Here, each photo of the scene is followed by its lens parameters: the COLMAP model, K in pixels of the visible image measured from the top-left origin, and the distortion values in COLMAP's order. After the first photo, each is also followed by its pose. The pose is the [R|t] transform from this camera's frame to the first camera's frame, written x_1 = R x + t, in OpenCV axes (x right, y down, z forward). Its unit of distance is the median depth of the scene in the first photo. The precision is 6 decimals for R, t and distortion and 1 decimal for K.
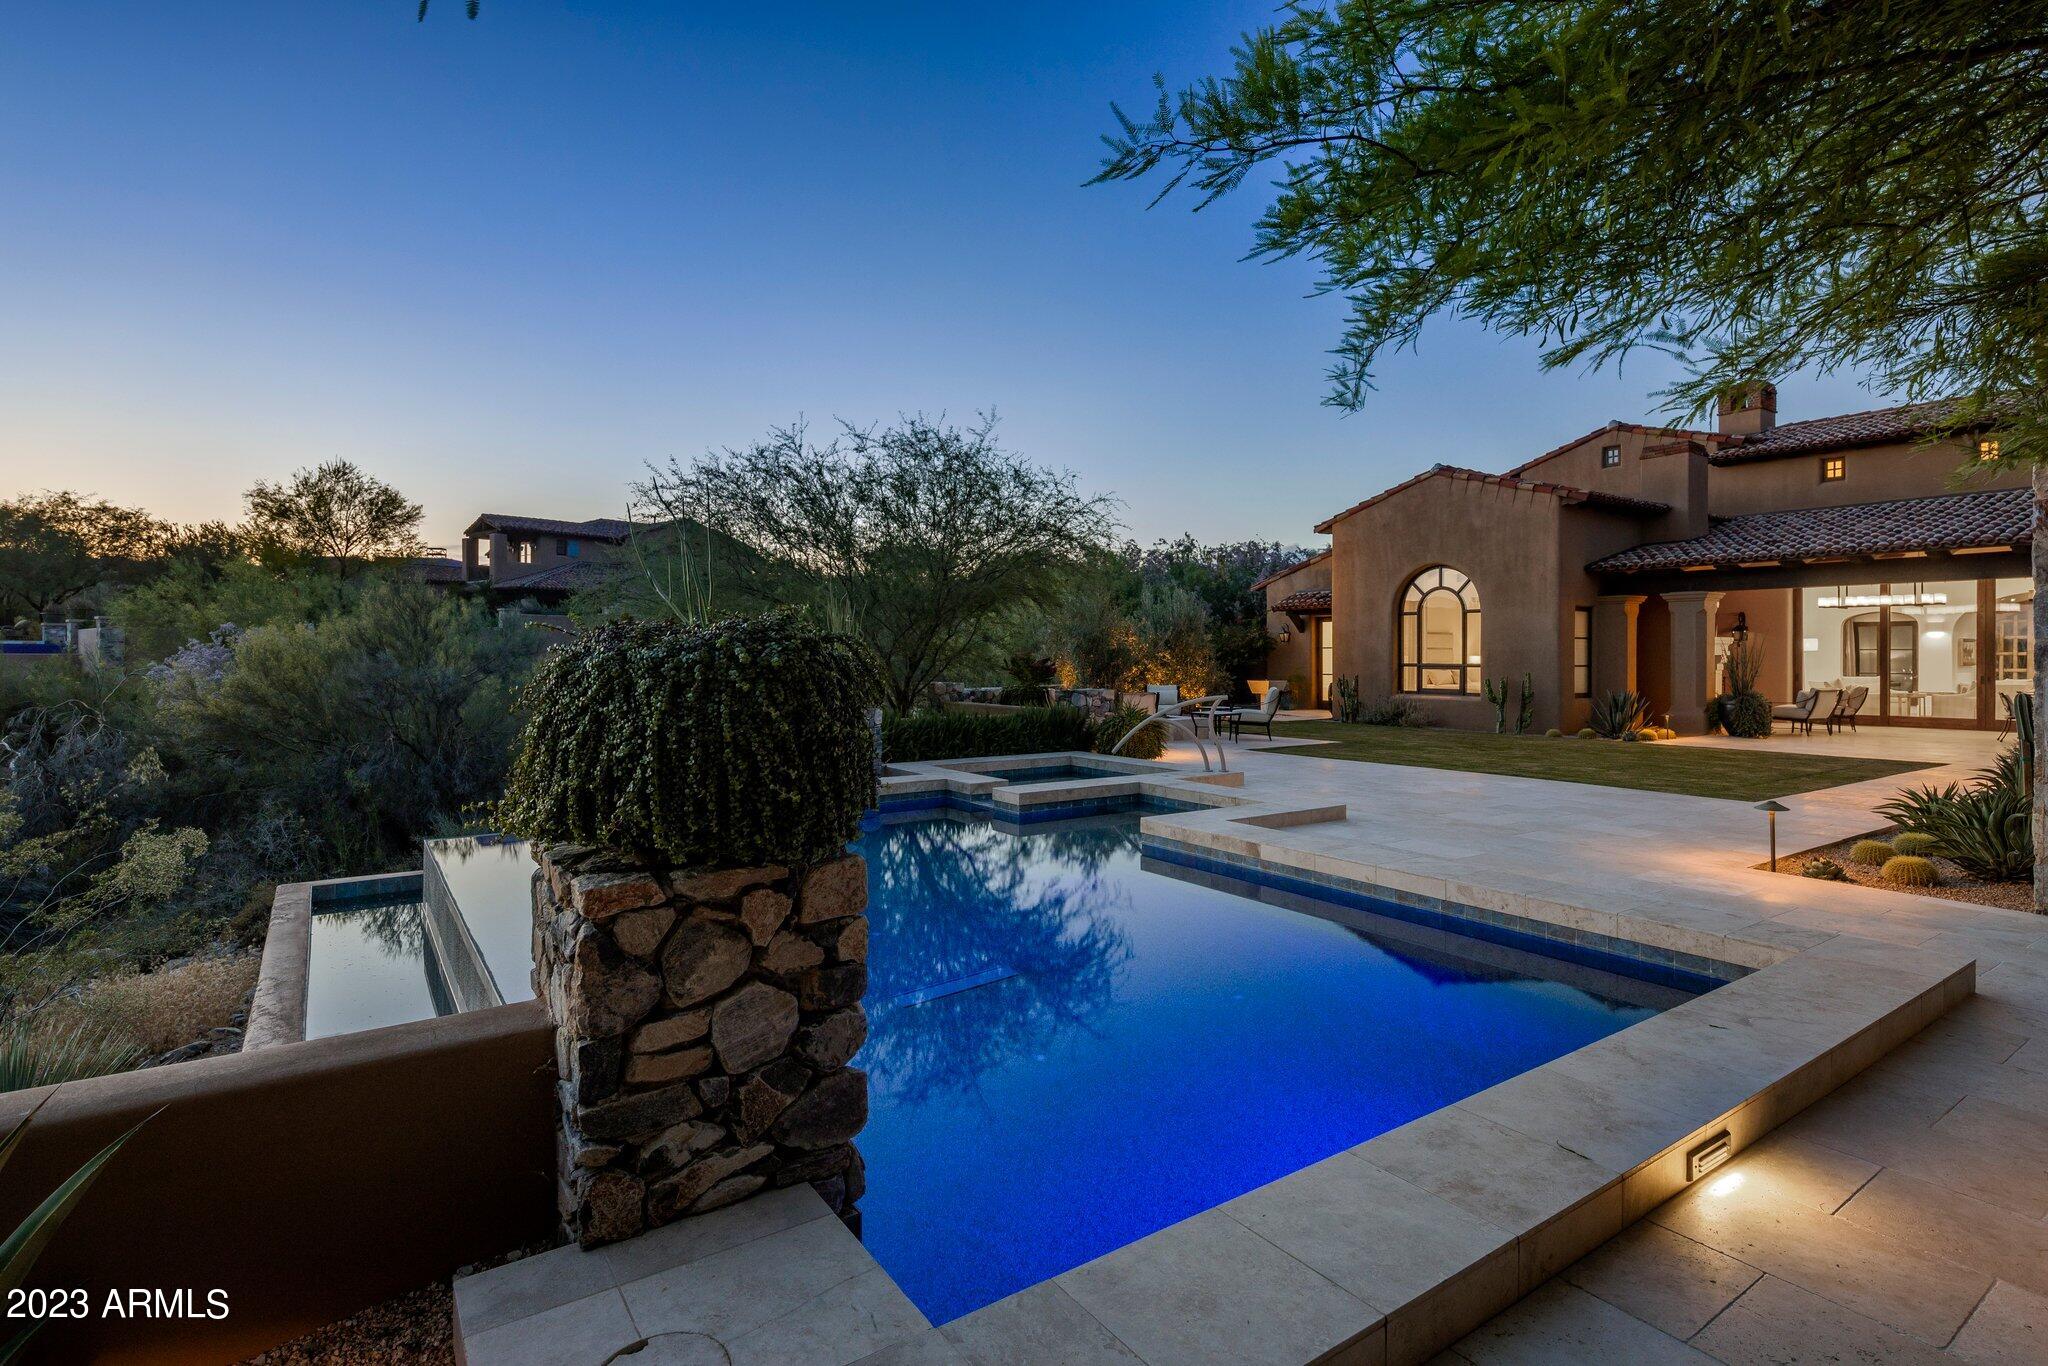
lens RADIAL K [[1001.2, 0, 1024.0], [0, 1001.2, 683.0], [0, 0, 1]] dist [0.002016, -0.000873]
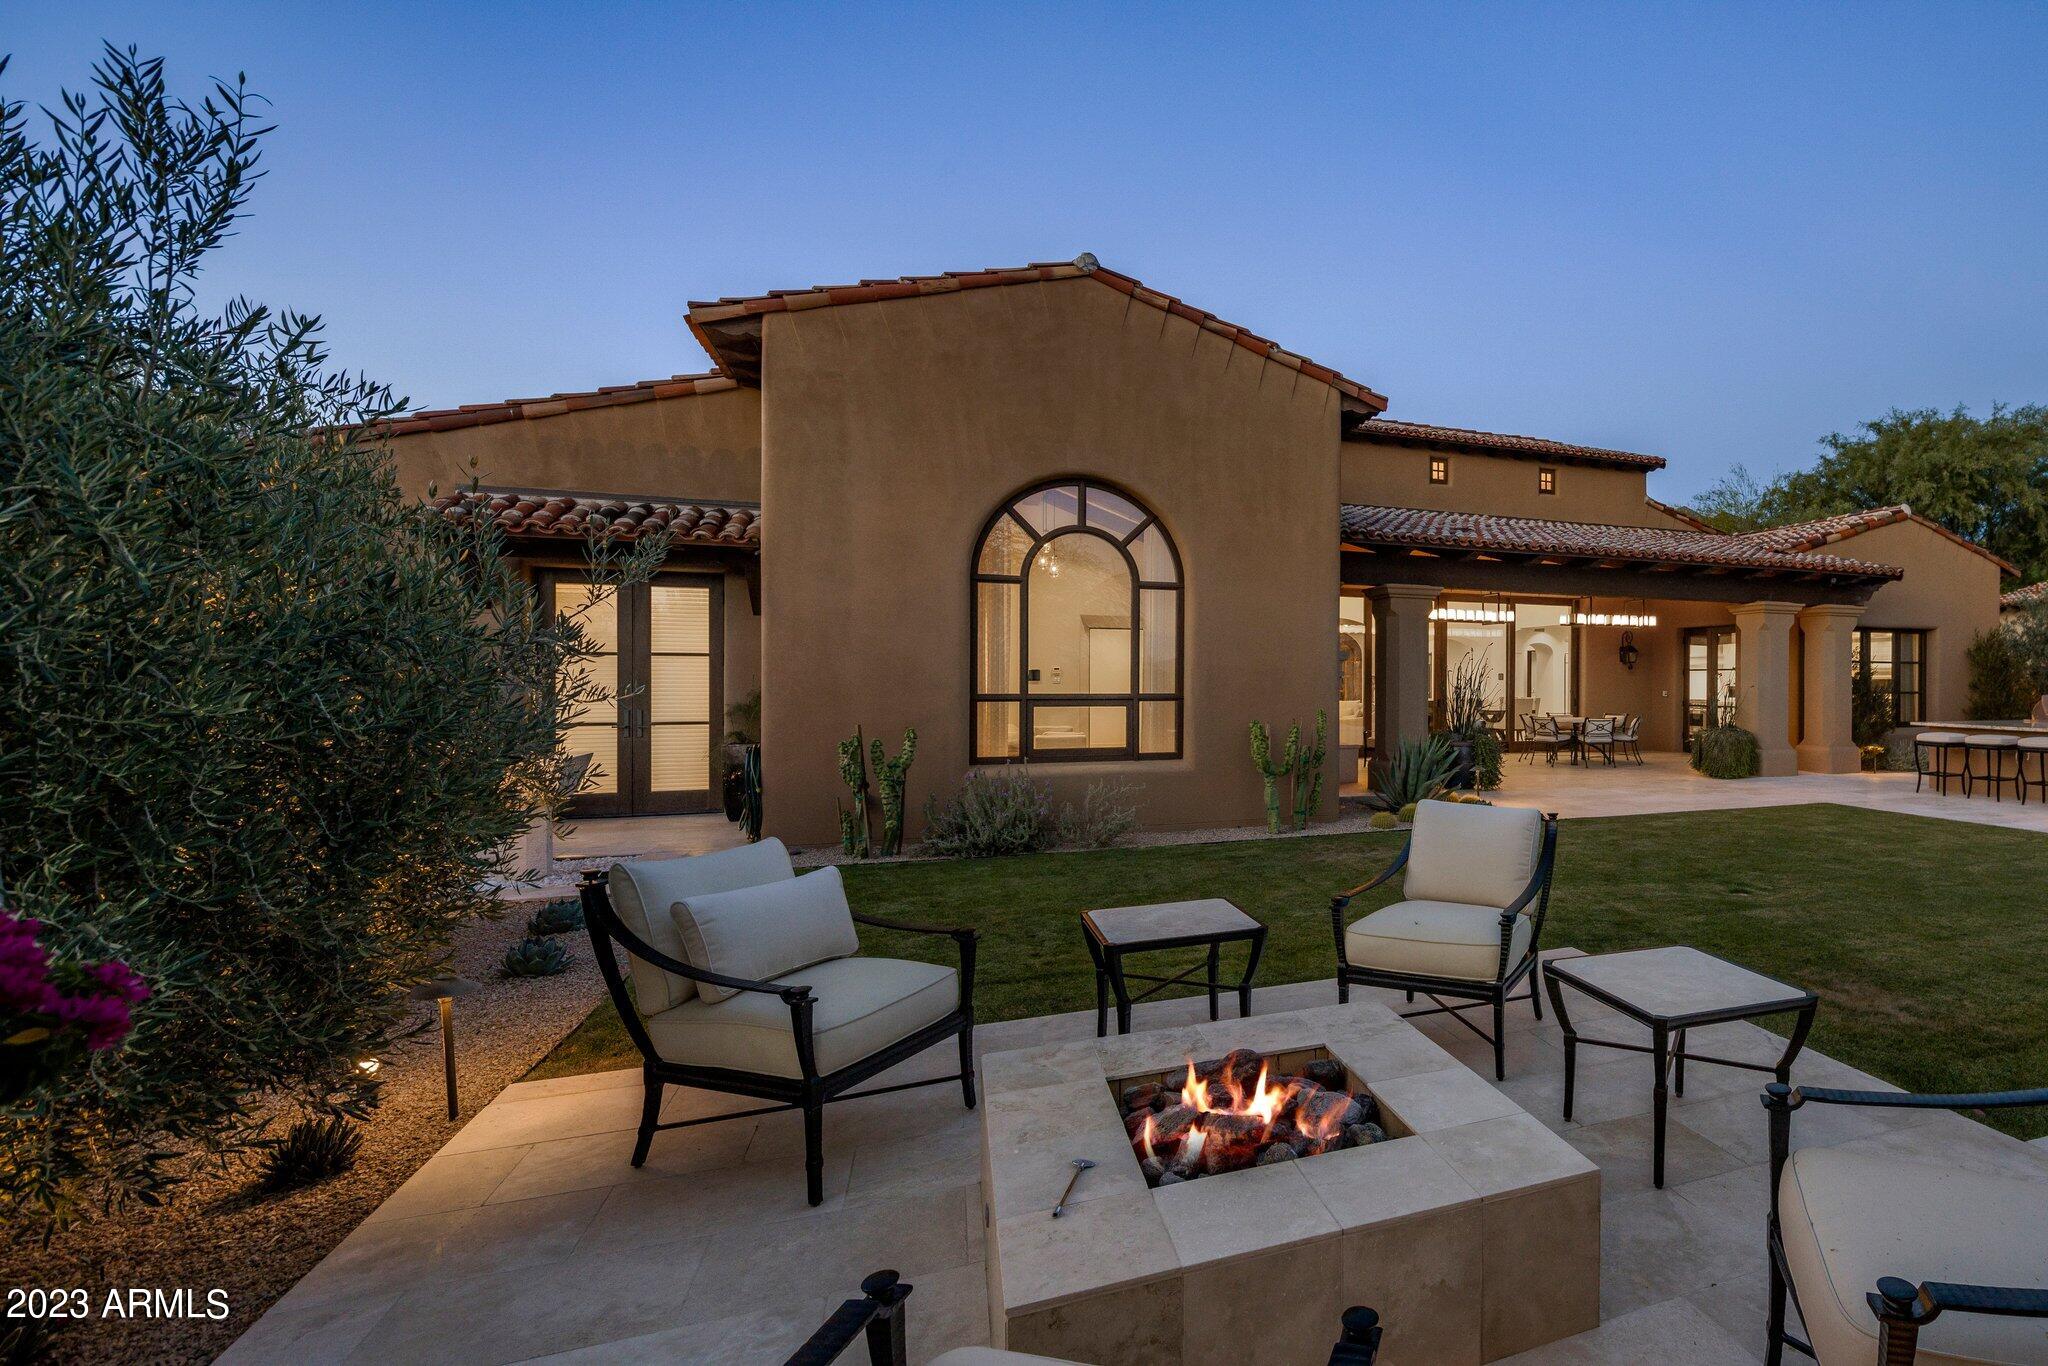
lens RADIAL K [[991.7, 0, 1381.3], [0, 991.7, 685.2], [0, 0, 1]] dist [0.000533, -0.006905]
pose [[0.173811, -0.006471, 0.984758, -0.007984], [0.020230, 0.999791, 0.002999, -0.025499], [-0.984571, 0.019400, 0.173906, 0.897150]]
